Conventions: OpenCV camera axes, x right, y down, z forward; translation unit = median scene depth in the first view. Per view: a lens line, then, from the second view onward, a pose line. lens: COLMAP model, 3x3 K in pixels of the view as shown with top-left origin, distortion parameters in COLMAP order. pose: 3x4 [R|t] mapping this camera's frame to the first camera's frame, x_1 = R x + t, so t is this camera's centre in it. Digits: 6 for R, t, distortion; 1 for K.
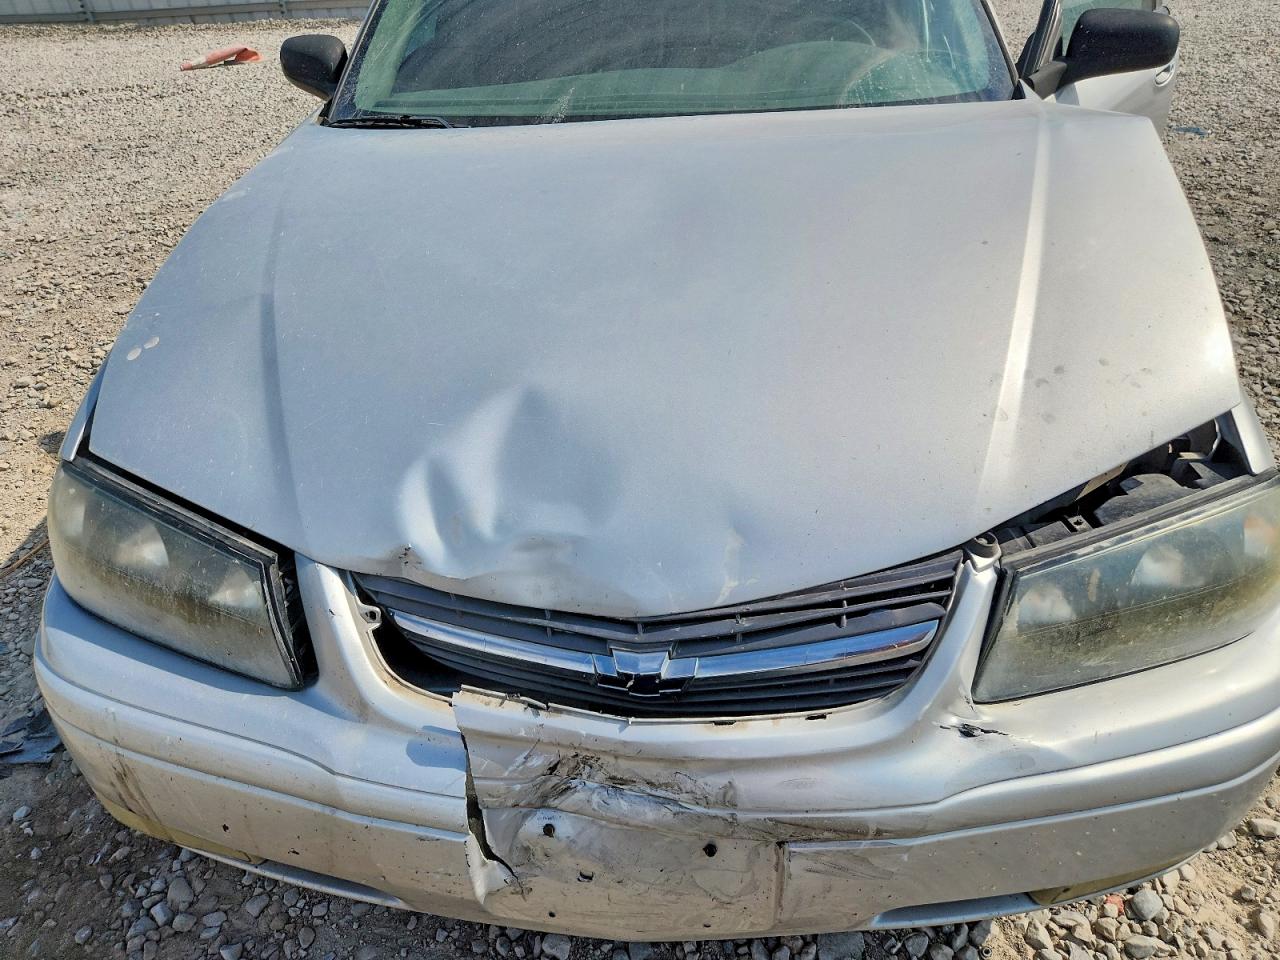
lens RADIAL K [[853.2, 0, 640.0], [0, 853.2, 480.0], [0, 0, 1]] dist [0.052670, -0.041363]
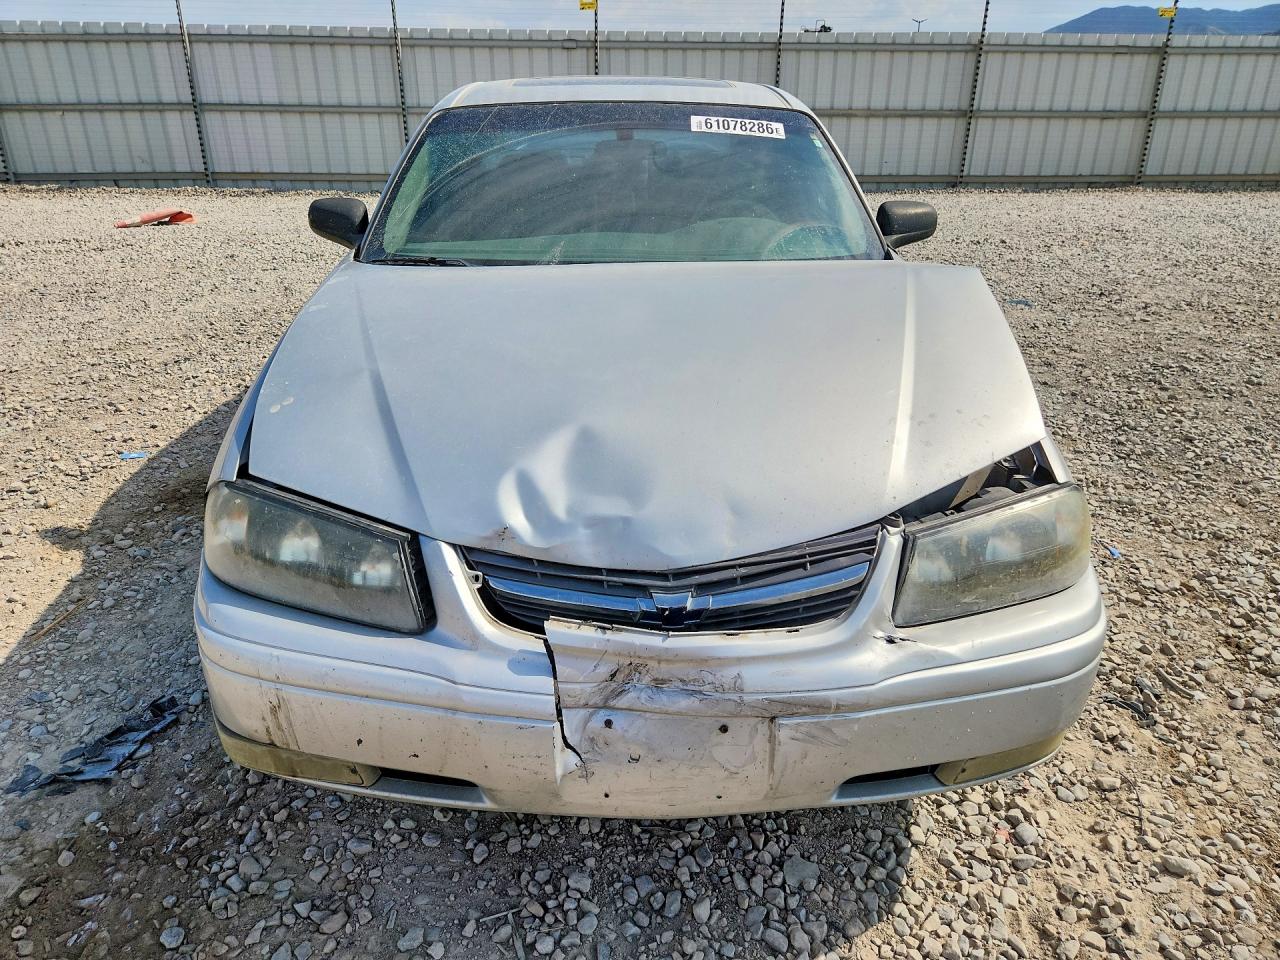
lens RADIAL K [[802.7, 0, 640.0], [0, 802.7, 480.0], [0, 0, 1]] dist [0.058774, -0.038574]
pose [[0.994655, 0.002856, 0.103210, -0.132713], [0.013566, 0.987336, -0.158061, 0.153567], [-0.102354, 0.158616, 0.982021, -0.252735]]
